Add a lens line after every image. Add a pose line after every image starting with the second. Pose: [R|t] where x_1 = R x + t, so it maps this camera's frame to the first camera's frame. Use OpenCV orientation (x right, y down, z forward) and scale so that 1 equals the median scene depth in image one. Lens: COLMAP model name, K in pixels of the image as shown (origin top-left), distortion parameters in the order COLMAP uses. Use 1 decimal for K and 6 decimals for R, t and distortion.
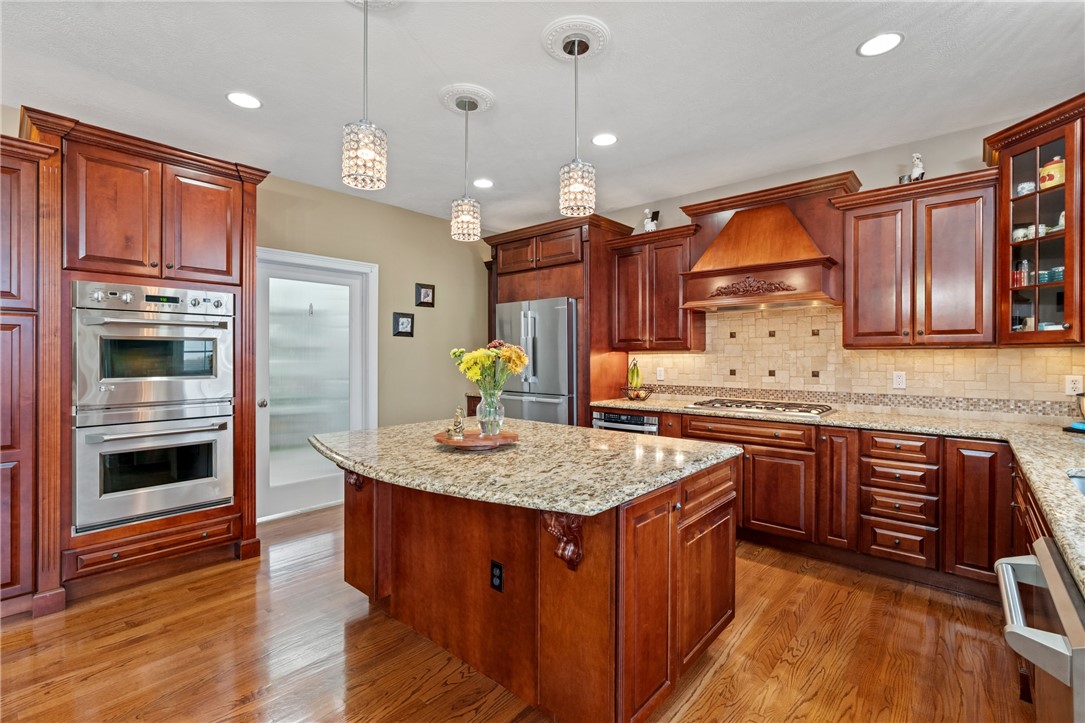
lens RADIAL K [[490.0, 0, 545.8], [0, 490.0, 356.4], [0, 0, 1]] dist [-0.010397, 0.001777]
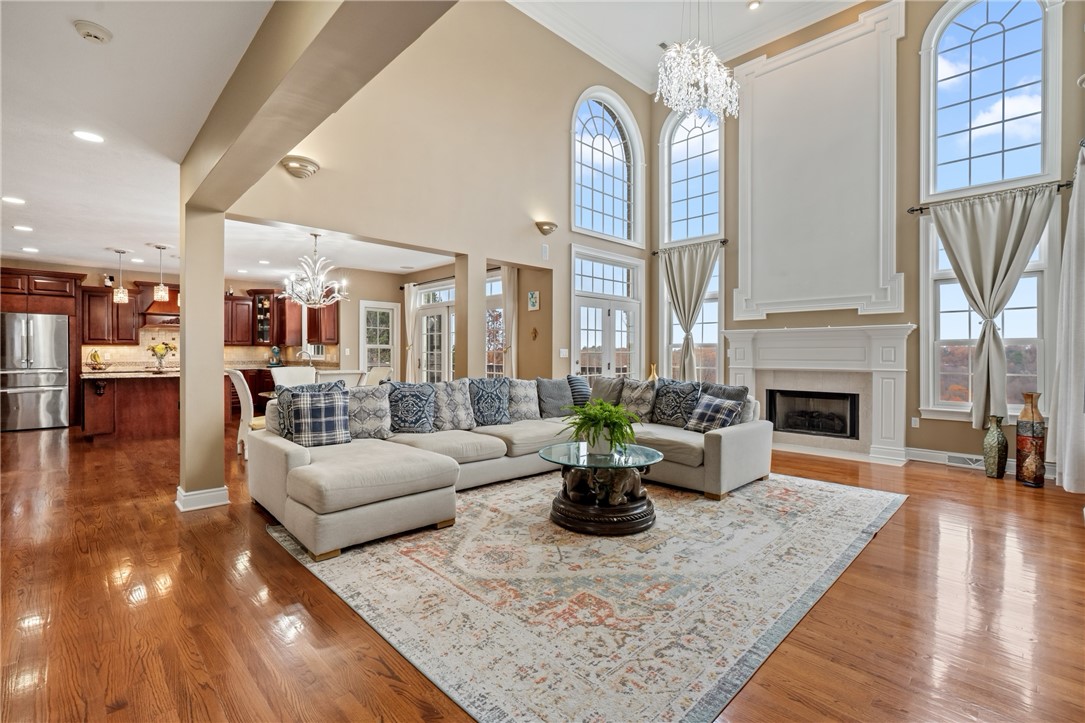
lens RADIAL K [[490.0, 0, 543.5], [0, 490.0, 358.4], [0, 0, 1]] dist [-0.010397, 0.001777]
pose [[0.081688, -0.011841, 0.996588, -1.886653], [-0.003298, 0.999921, 0.012151, 0.015813], [-0.996652, -0.004279, 0.081643, -1.092901]]
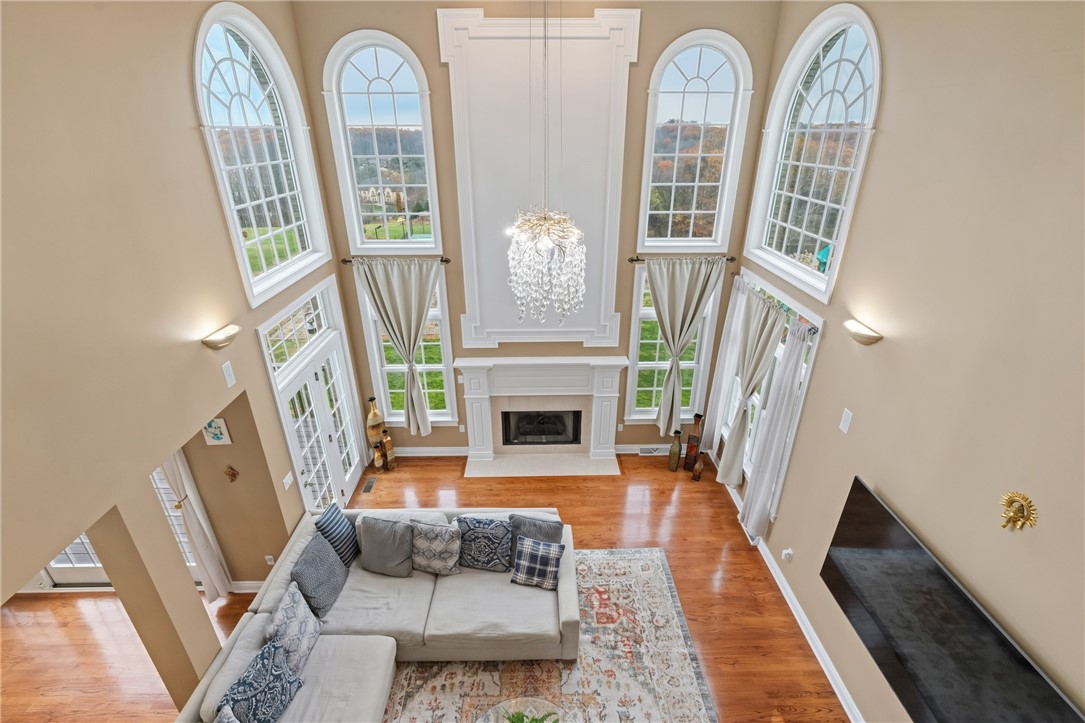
lens RADIAL K [[490.0, 0, 543.8], [0, 490.0, 359.4], [0, 0, 1]] dist [-0.010397, 0.001777]
pose [[-0.668553, -0.316055, 0.673161, -1.278934], [-0.001842, 0.905896, 0.423497, -0.798684], [-0.743662, 0.281890, -0.606222, -0.836986]]
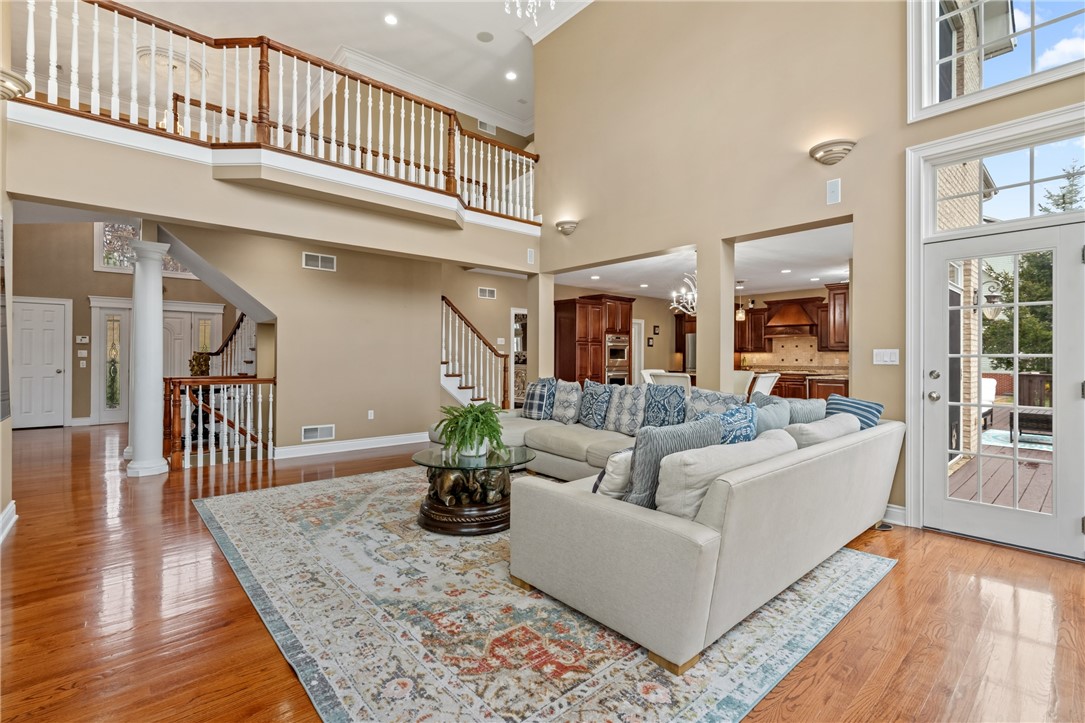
lens RADIAL K [[490.0, 0, 543.8], [0, 490.0, 358.3], [0, 0, 1]] dist [-0.010397, 0.001777]
pose [[0.991091, 0.001227, -0.133181, -0.639911], [-0.000946, 0.999997, 0.002173, 0.019927], [0.133183, -0.002028, 0.991089, -2.083734]]
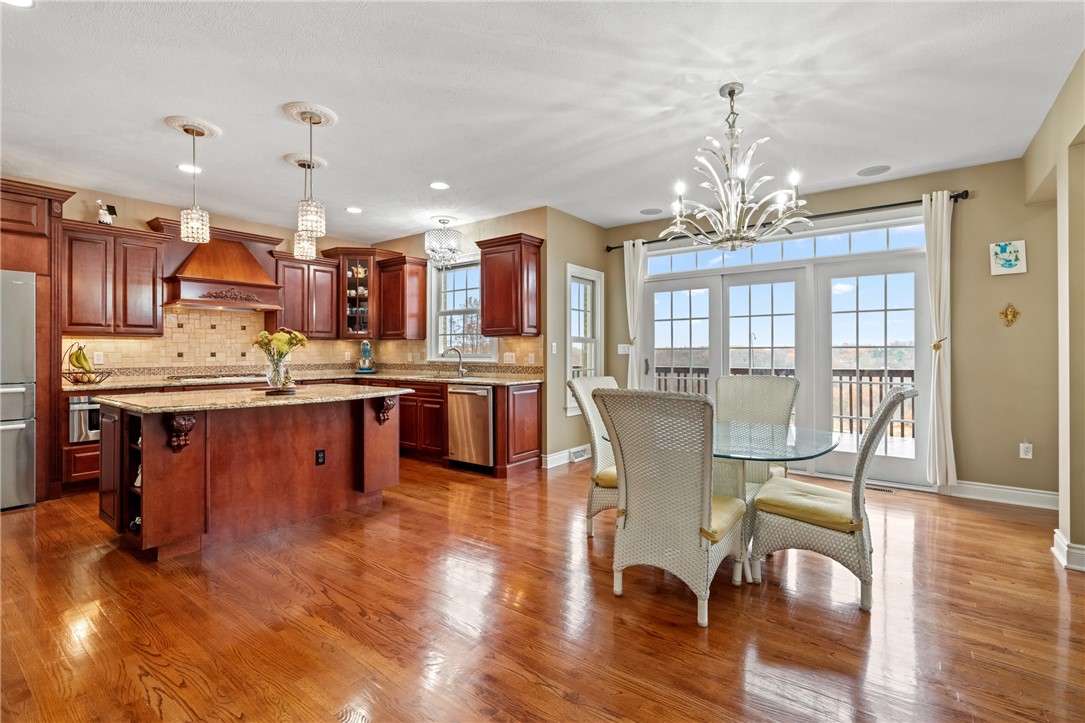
lens RADIAL K [[490.0, 0, 540.9], [0, 490.0, 354.5], [0, 0, 1]] dist [-0.010397, 0.001777]
pose [[-0.070283, -0.007149, 0.997501, -1.039175], [-0.000331, 0.999974, 0.007143, 0.024286], [-0.997527, 0.000172, -0.070284, 0.155784]]
